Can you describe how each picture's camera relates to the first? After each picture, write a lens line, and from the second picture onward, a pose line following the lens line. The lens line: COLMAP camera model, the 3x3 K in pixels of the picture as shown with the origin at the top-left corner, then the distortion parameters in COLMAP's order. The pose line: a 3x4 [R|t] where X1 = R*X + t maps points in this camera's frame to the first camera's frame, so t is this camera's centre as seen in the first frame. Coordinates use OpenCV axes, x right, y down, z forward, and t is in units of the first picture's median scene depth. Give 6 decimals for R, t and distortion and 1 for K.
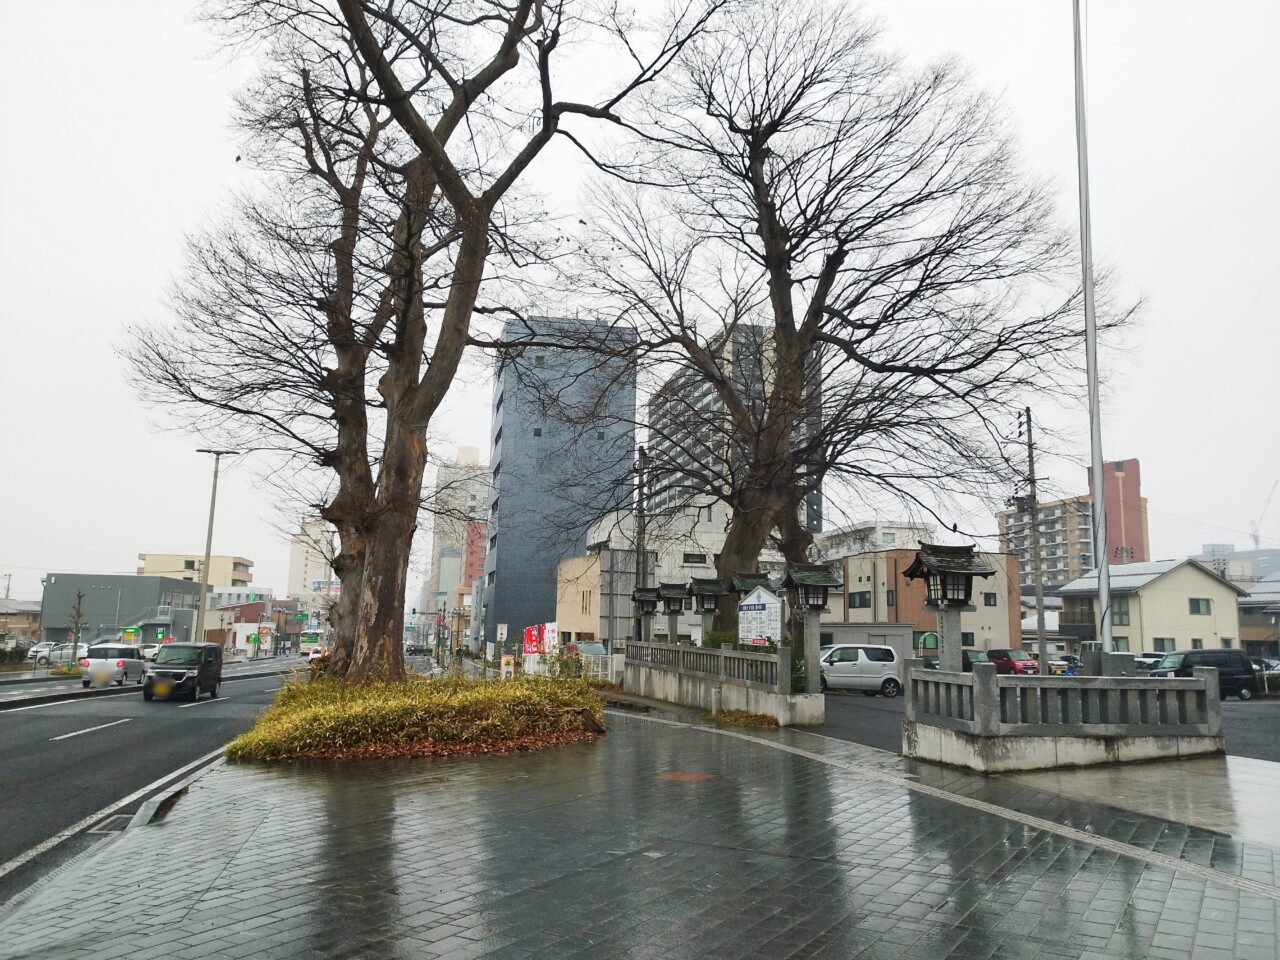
lens RADIAL K [[944.7, 0, 645.7], [0, 944.7, 477.9], [0, 0, 1]] dist [0.033970, -0.025502]
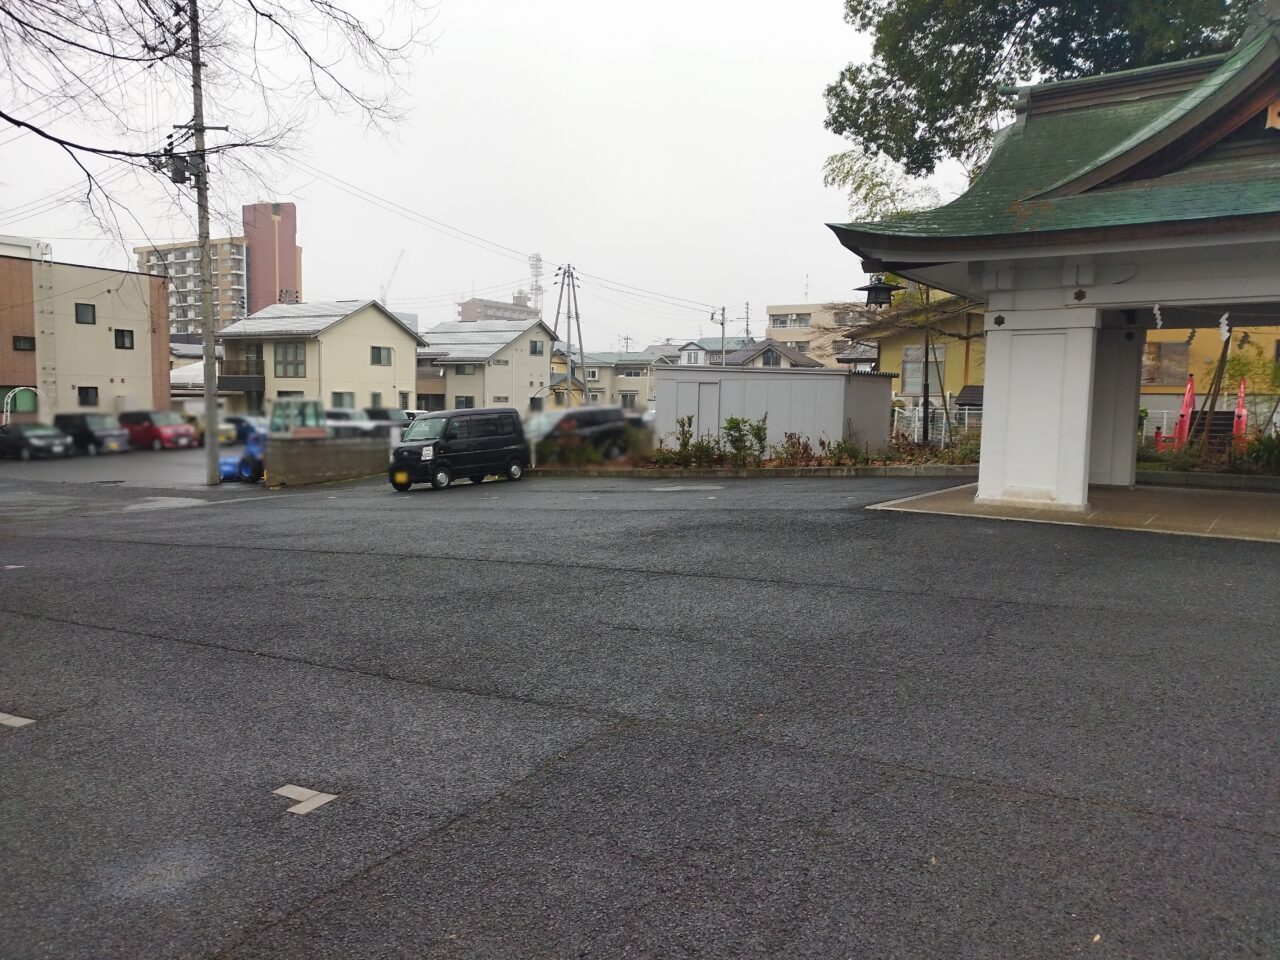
lens RADIAL K [[944.7, 0, 645.7], [0, 944.7, 477.9], [0, 0, 1]] dist [0.033970, -0.025502]
pose [[0.667096, -0.074883, 0.741199, 0.087904], [-0.116347, 0.972254, 0.202942, 0.038195], [-0.735830, -0.221618, 0.639874, 0.235571]]
